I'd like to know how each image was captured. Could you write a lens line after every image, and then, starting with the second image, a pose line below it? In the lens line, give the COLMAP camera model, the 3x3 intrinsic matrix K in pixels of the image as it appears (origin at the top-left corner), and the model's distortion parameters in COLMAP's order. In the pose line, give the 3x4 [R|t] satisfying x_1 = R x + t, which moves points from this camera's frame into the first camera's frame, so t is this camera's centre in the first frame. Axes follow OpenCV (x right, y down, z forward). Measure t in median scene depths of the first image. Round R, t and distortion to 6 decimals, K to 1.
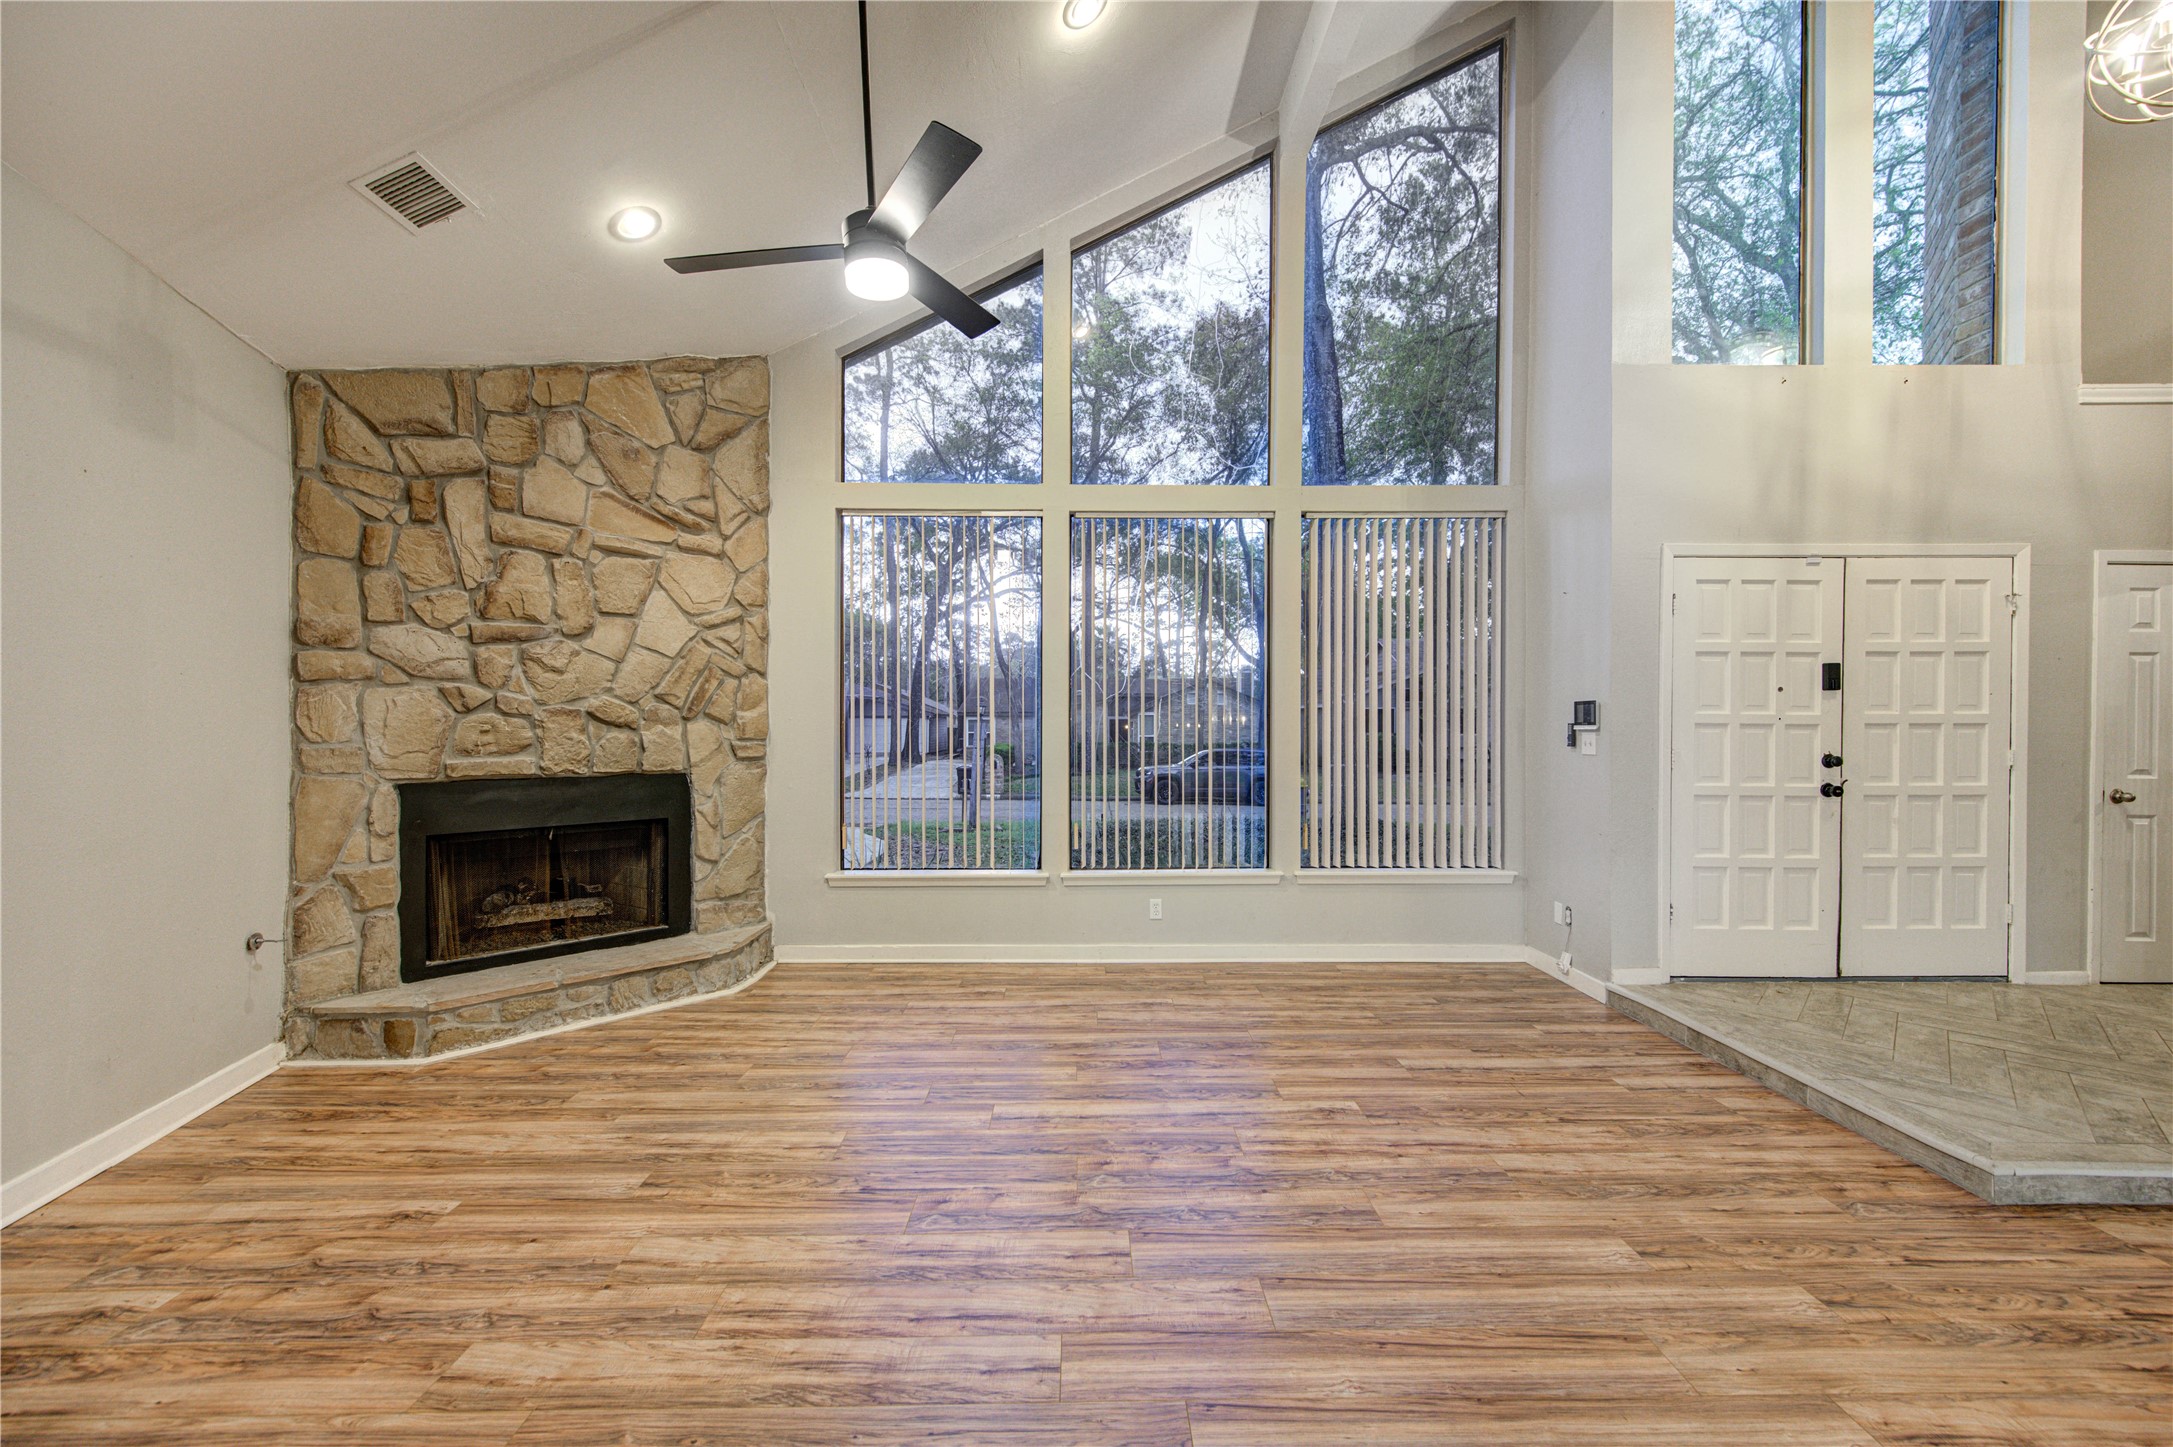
lens RADIAL K [[910.5, 0, 1014.8], [0, 910.5, 732.8], [0, 0, 1]] dist [0.003995, 0.000146]
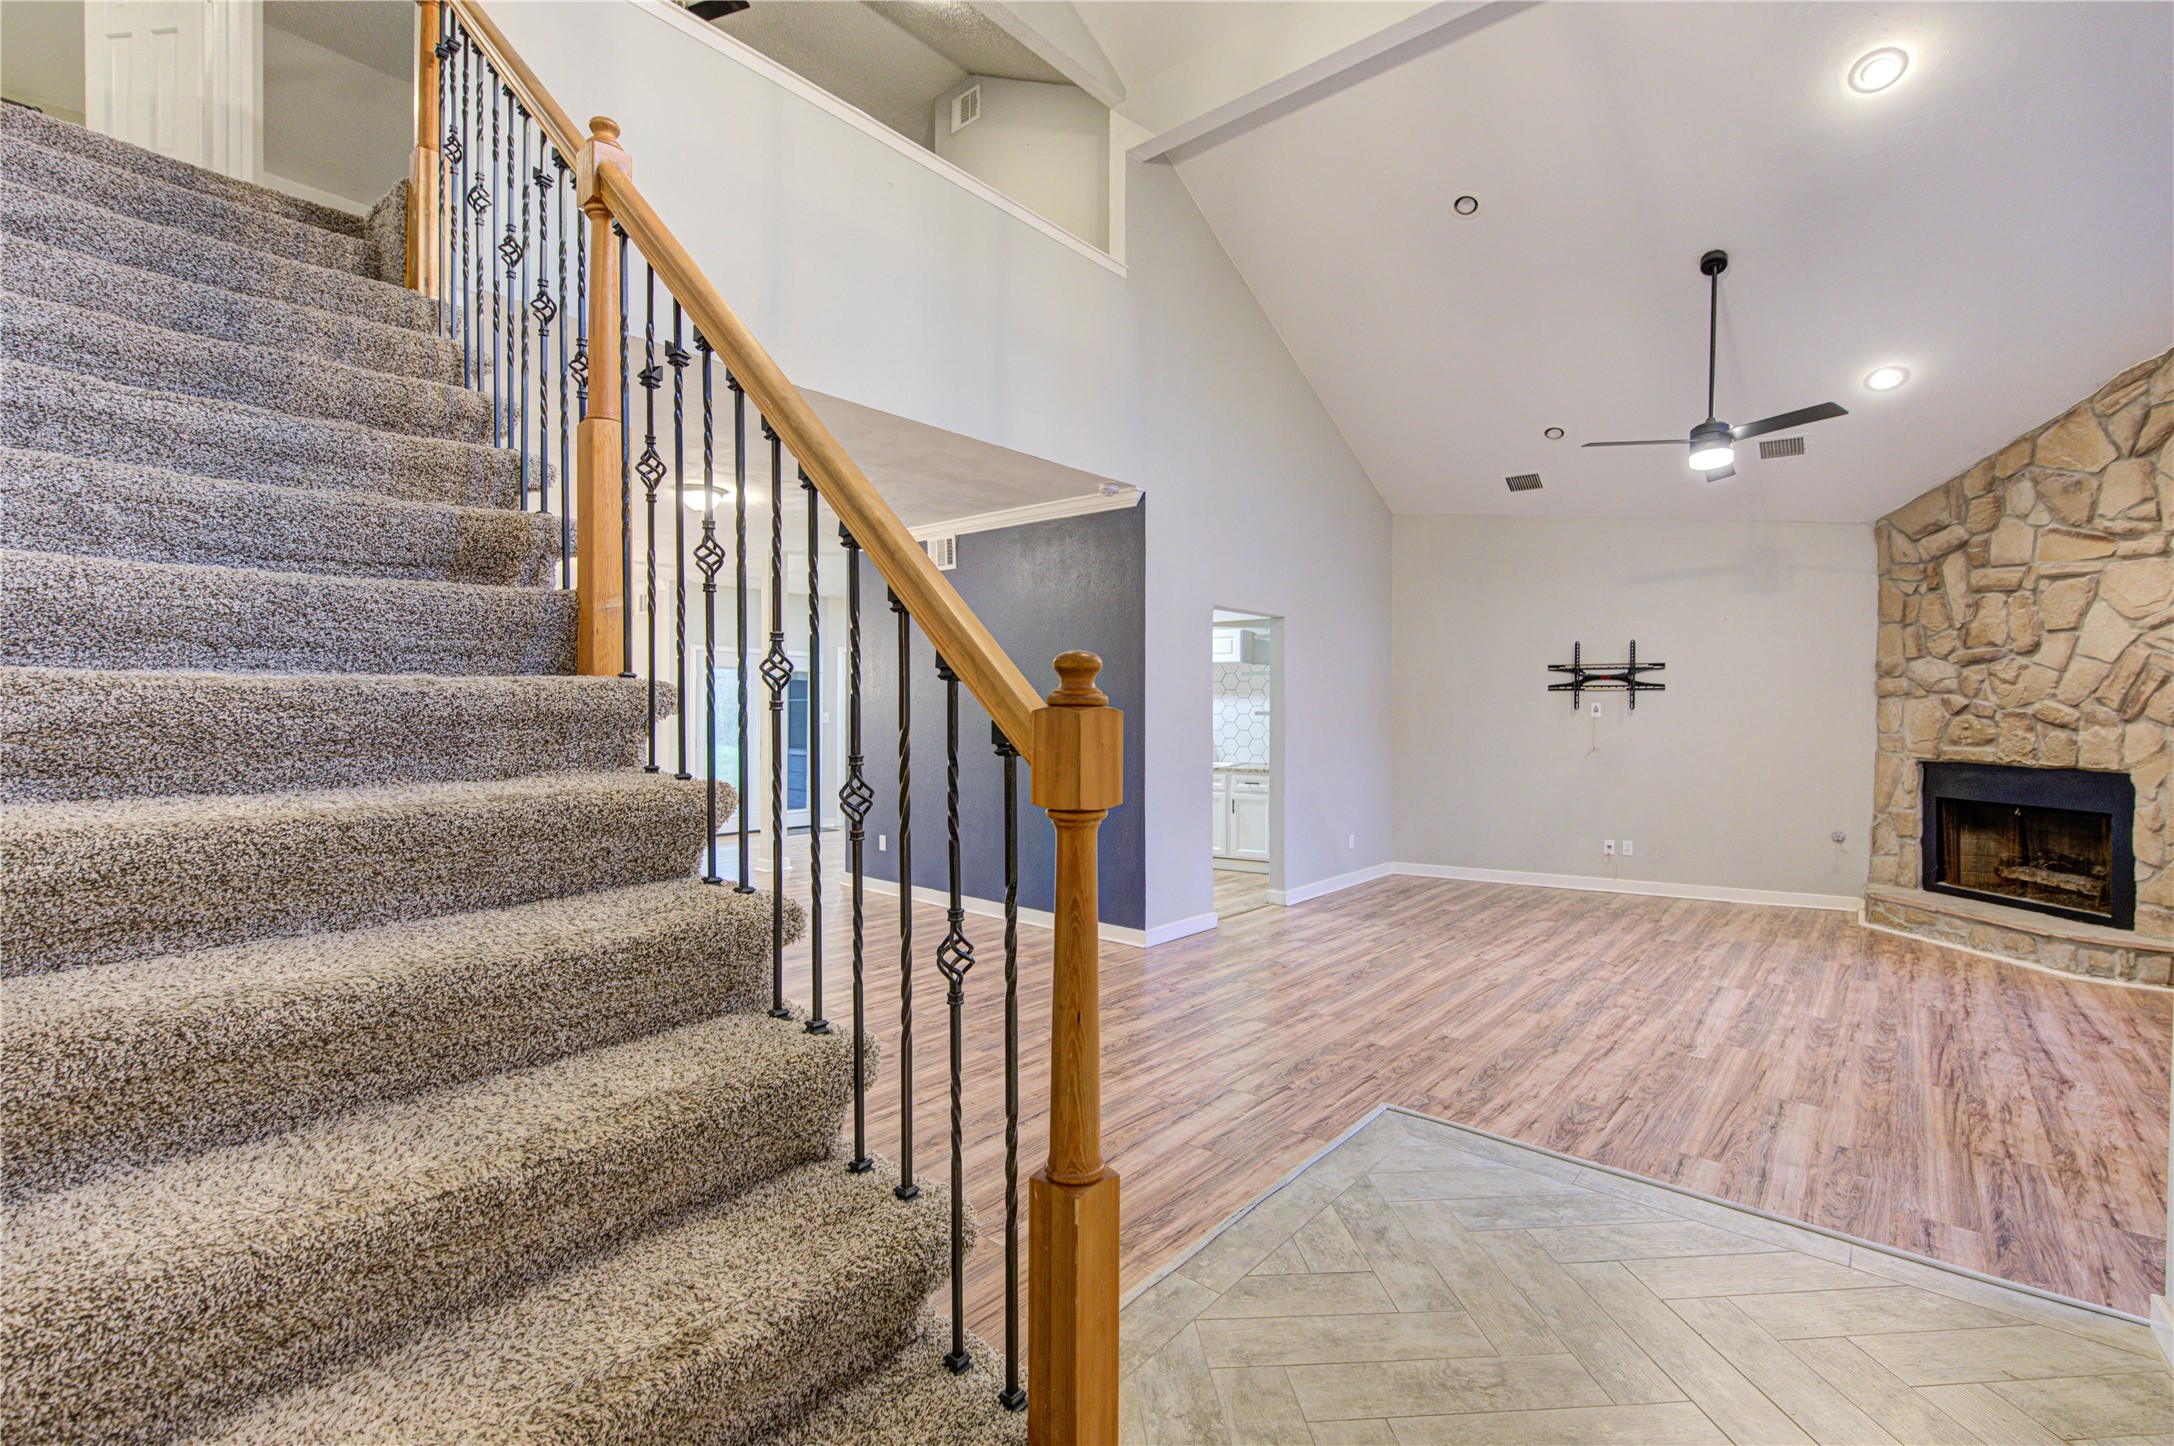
lens RADIAL K [[970.5, 0, 1087.1], [0, 970.5, 717.3], [0, 0, 1]] dist [-0.000889, 0.000041]
pose [[-0.659201, 0.002382, -0.751963, 1.403809], [-0.014915, 0.999757, 0.016241, -0.022104], [0.751819, 0.021921, -0.659005, 0.949166]]
